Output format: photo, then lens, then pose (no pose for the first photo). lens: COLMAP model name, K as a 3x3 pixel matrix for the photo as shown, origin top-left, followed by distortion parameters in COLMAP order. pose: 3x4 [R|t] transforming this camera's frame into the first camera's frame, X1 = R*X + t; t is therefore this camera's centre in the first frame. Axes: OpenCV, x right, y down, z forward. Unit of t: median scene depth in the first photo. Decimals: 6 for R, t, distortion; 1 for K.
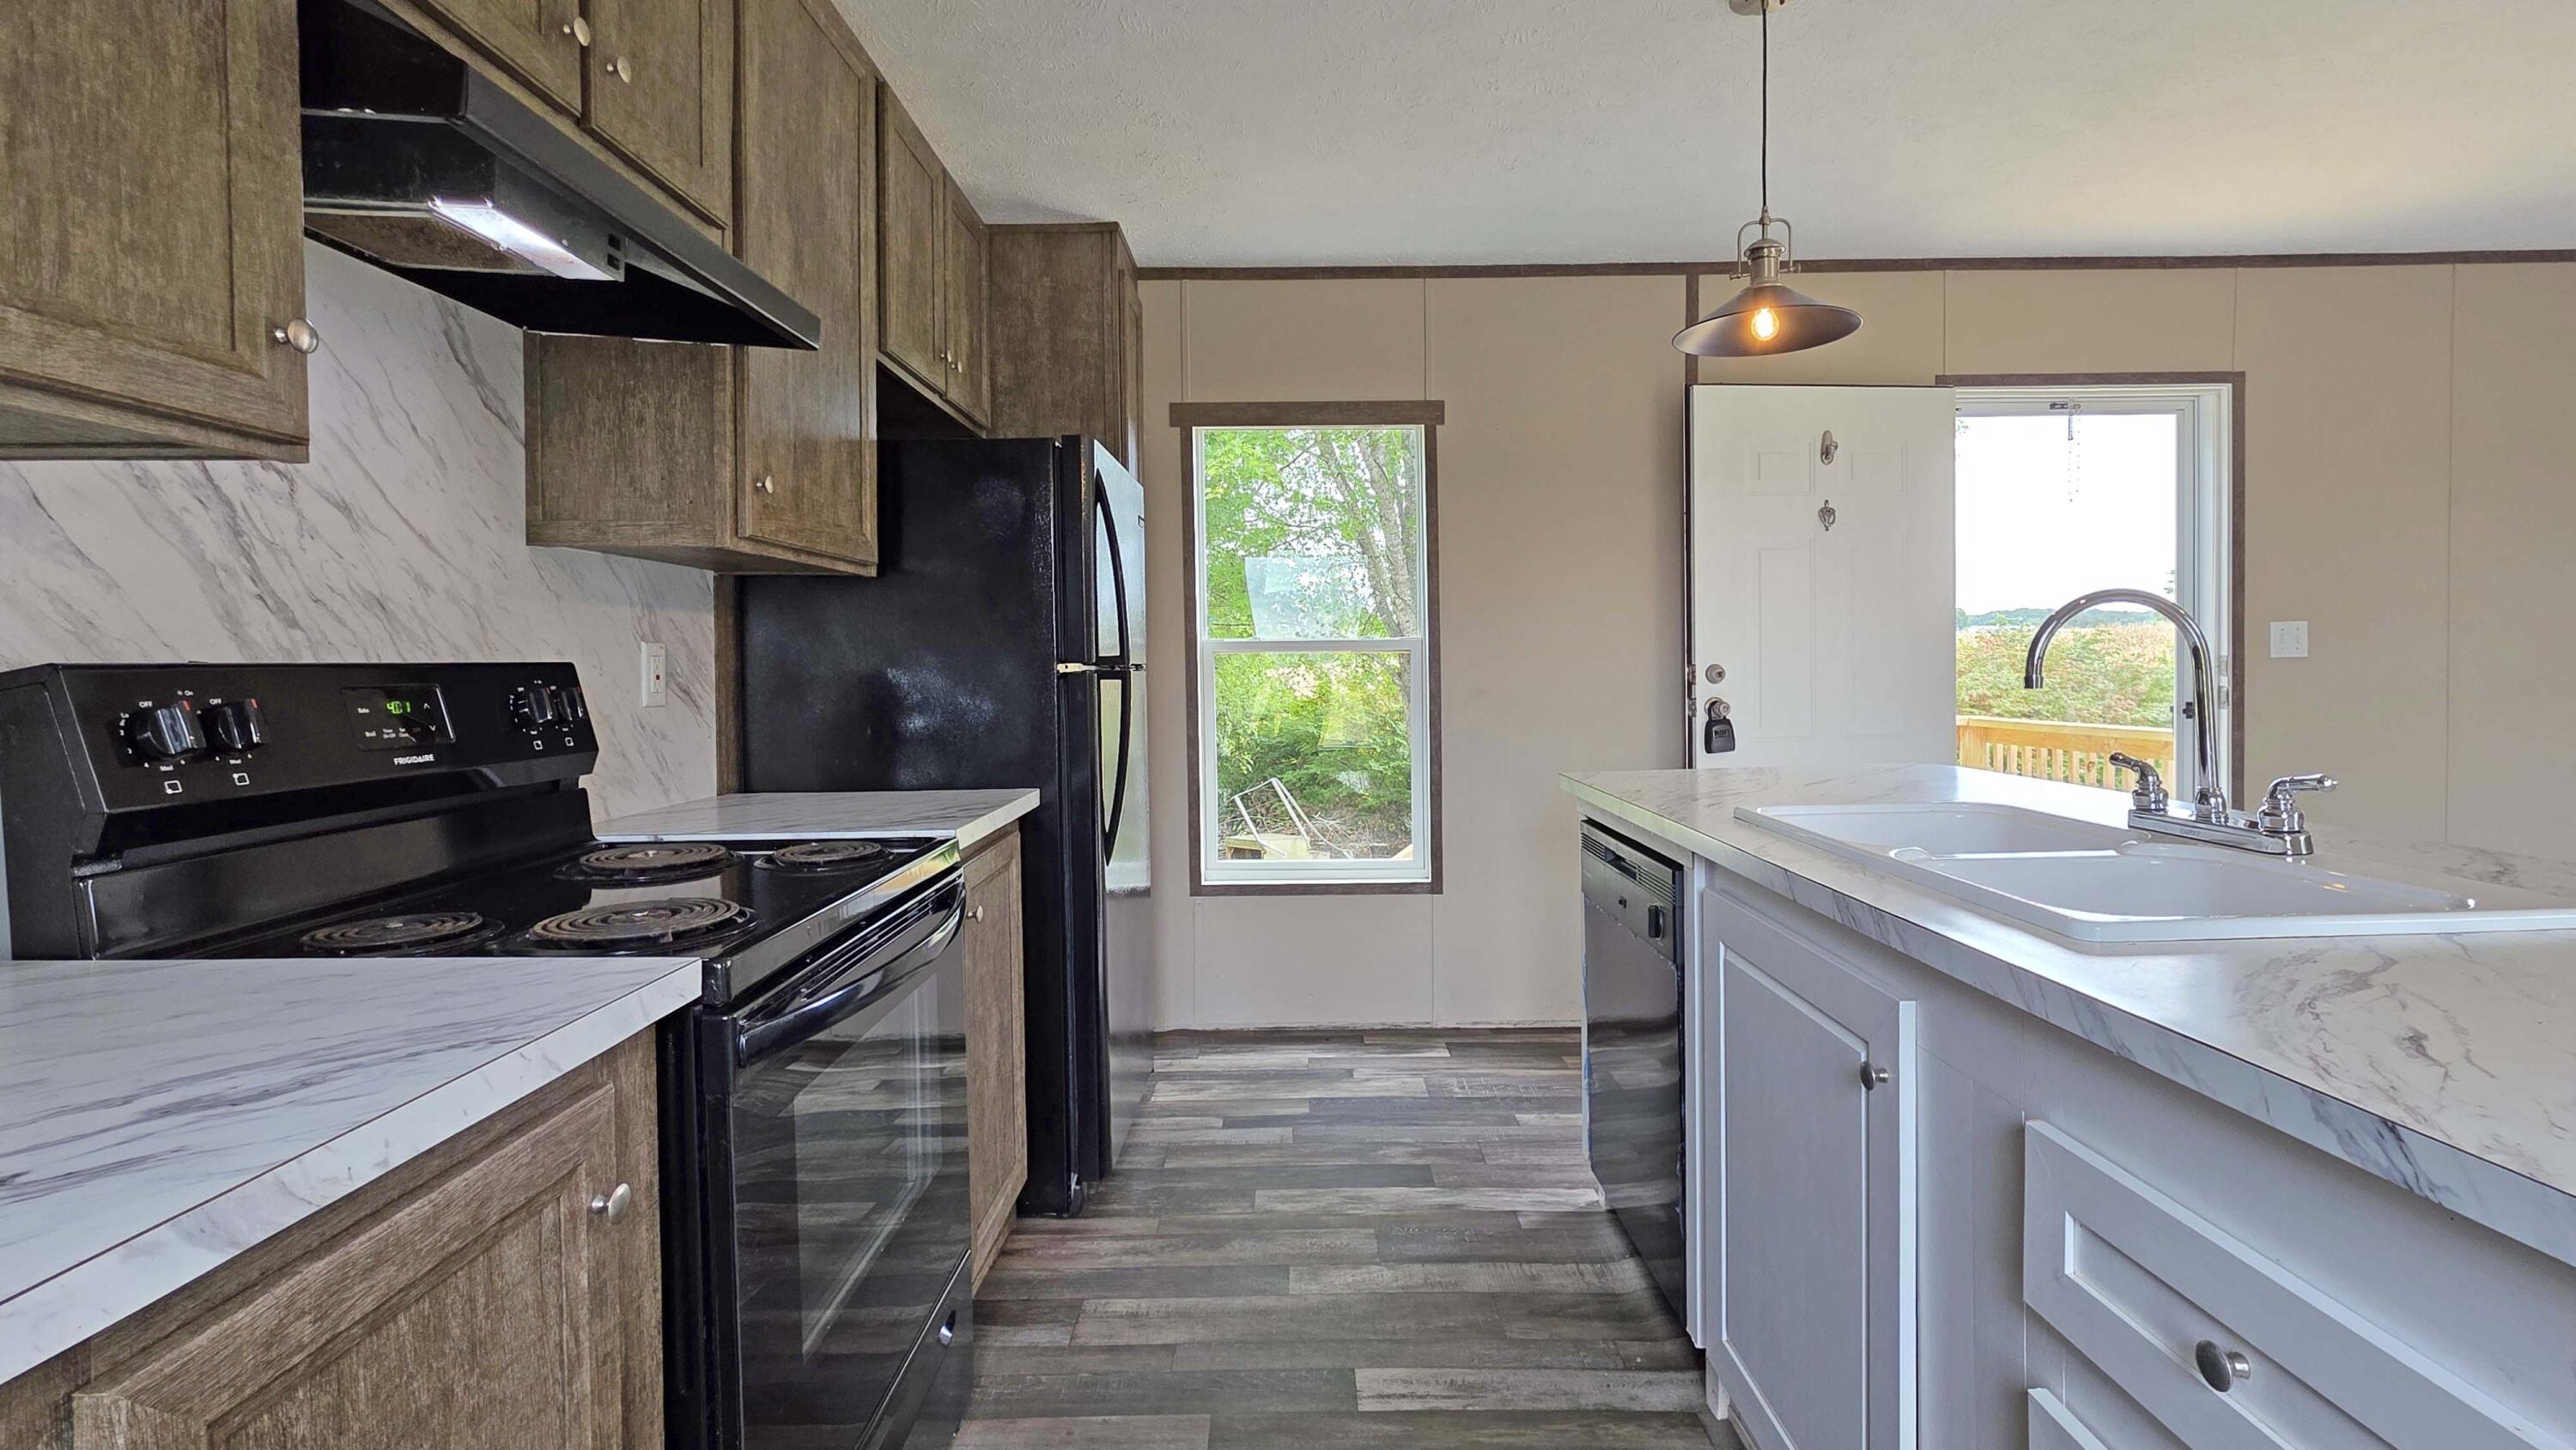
lens RADIAL K [[1159.9, 0, 1303.8], [0, 1159.9, 692.7], [0, 0, 1]] dist [0.001887, 0.000039]
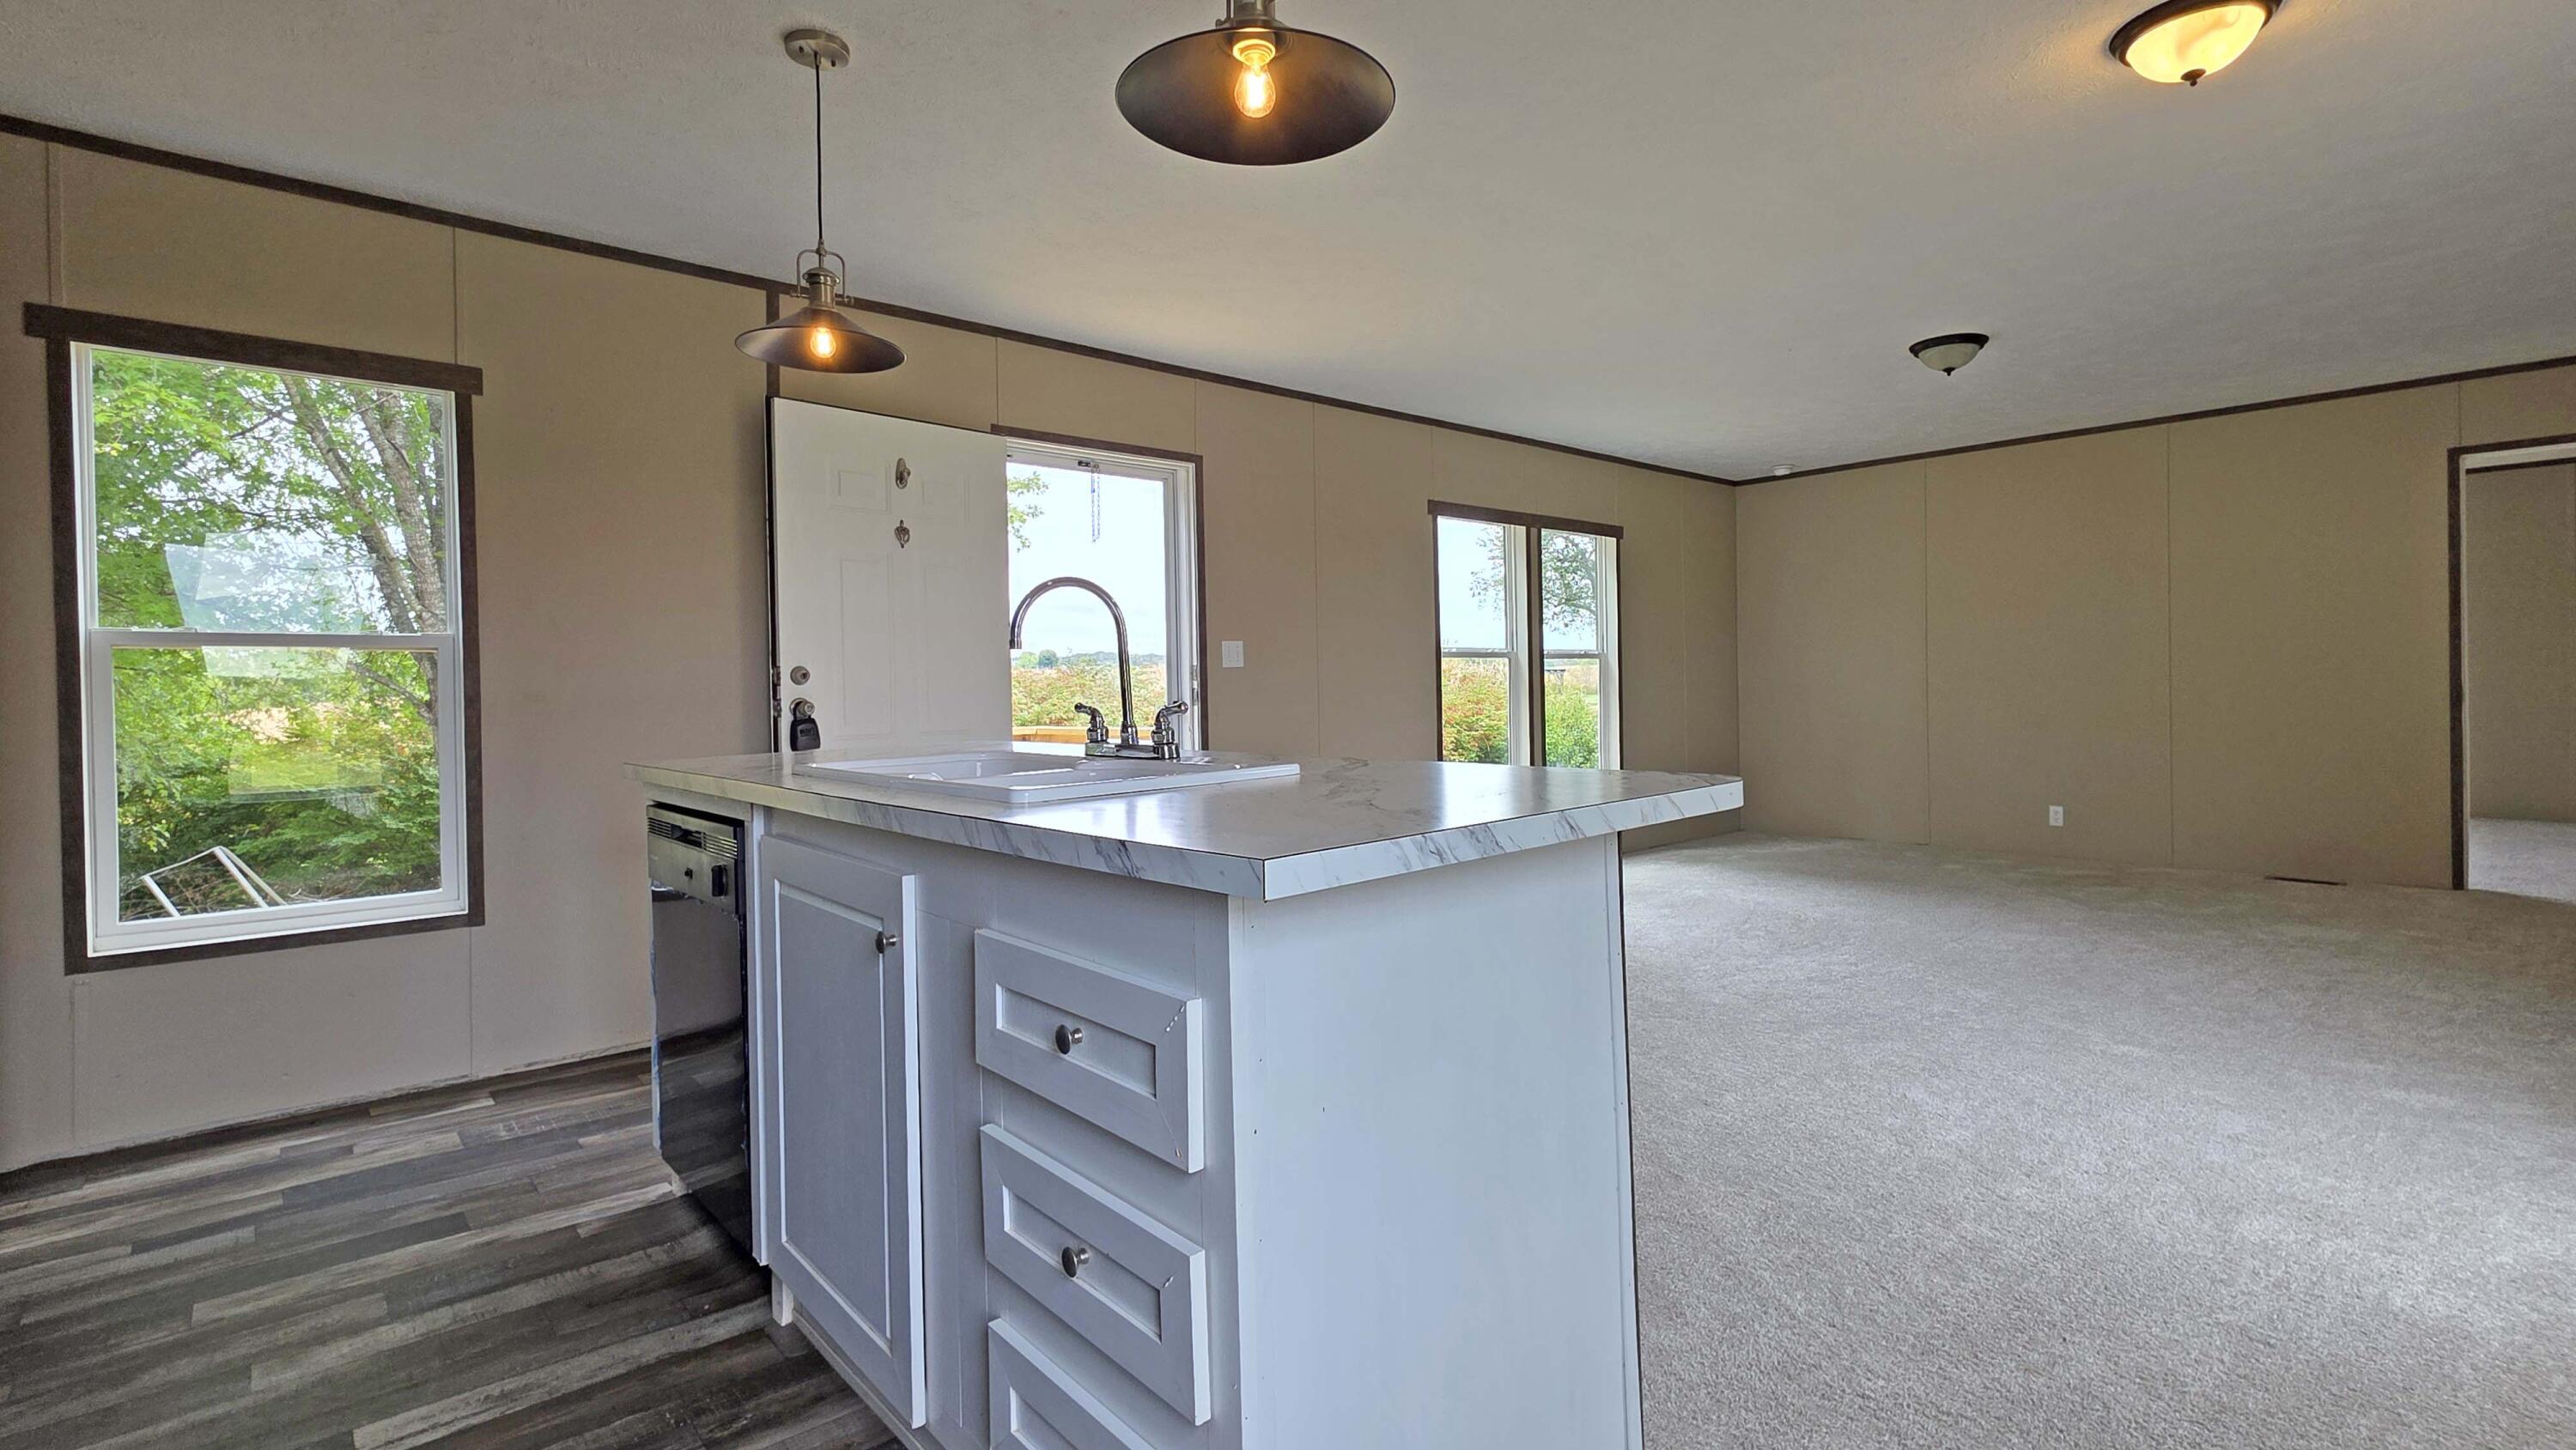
lens RADIAL K [[1159.9, 0, 1303.8], [0, 1159.9, 692.7], [0, 0, 1]] dist [0.001887, 0.000039]
pose [[0.746943, -0.002552, 0.664884, -0.001226], [0.023482, 0.999470, -0.022545, 0.039151], [-0.664474, 0.032453, 0.746607, -0.094008]]
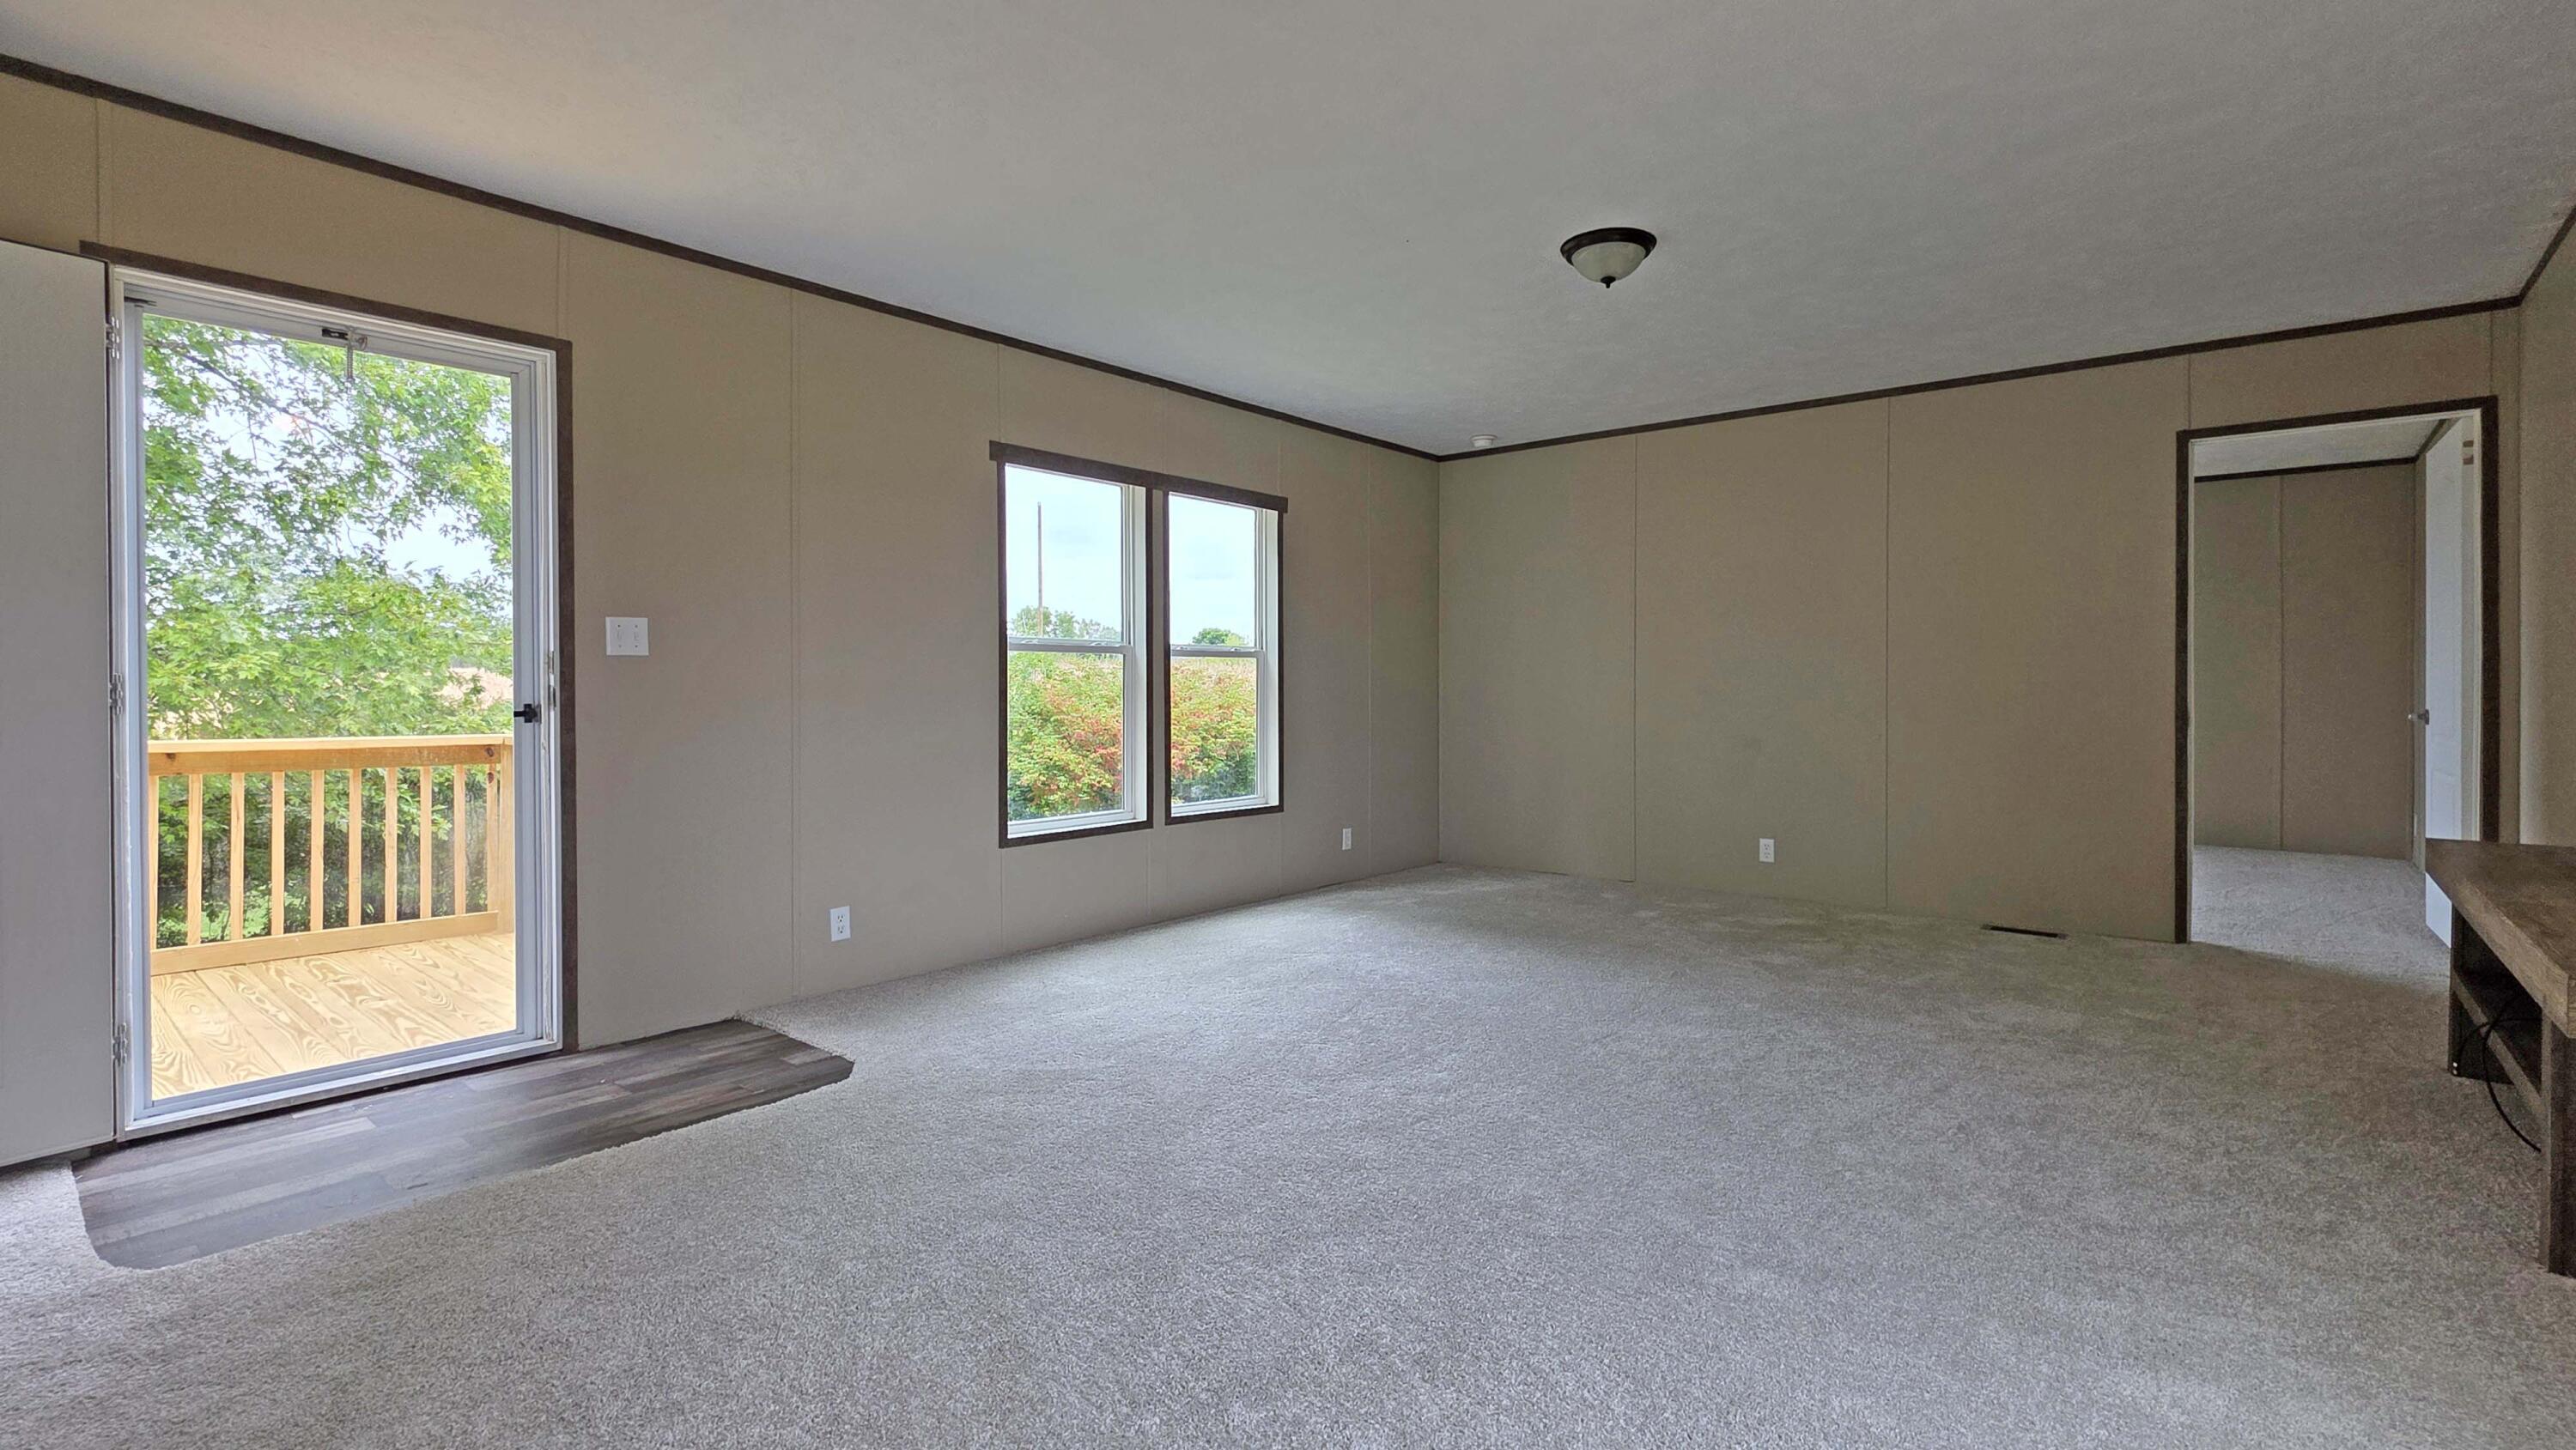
lens RADIAL K [[1159.9, 0, 1303.8], [0, 1159.9, 692.7], [0, 0, 1]] dist [0.001887, 0.000039]
pose [[0.638421, 0.009441, 0.769630, 0.569686], [0.011262, 0.999703, -0.021605, 0.031681], [-0.769605, 0.022460, 0.638125, -0.025802]]
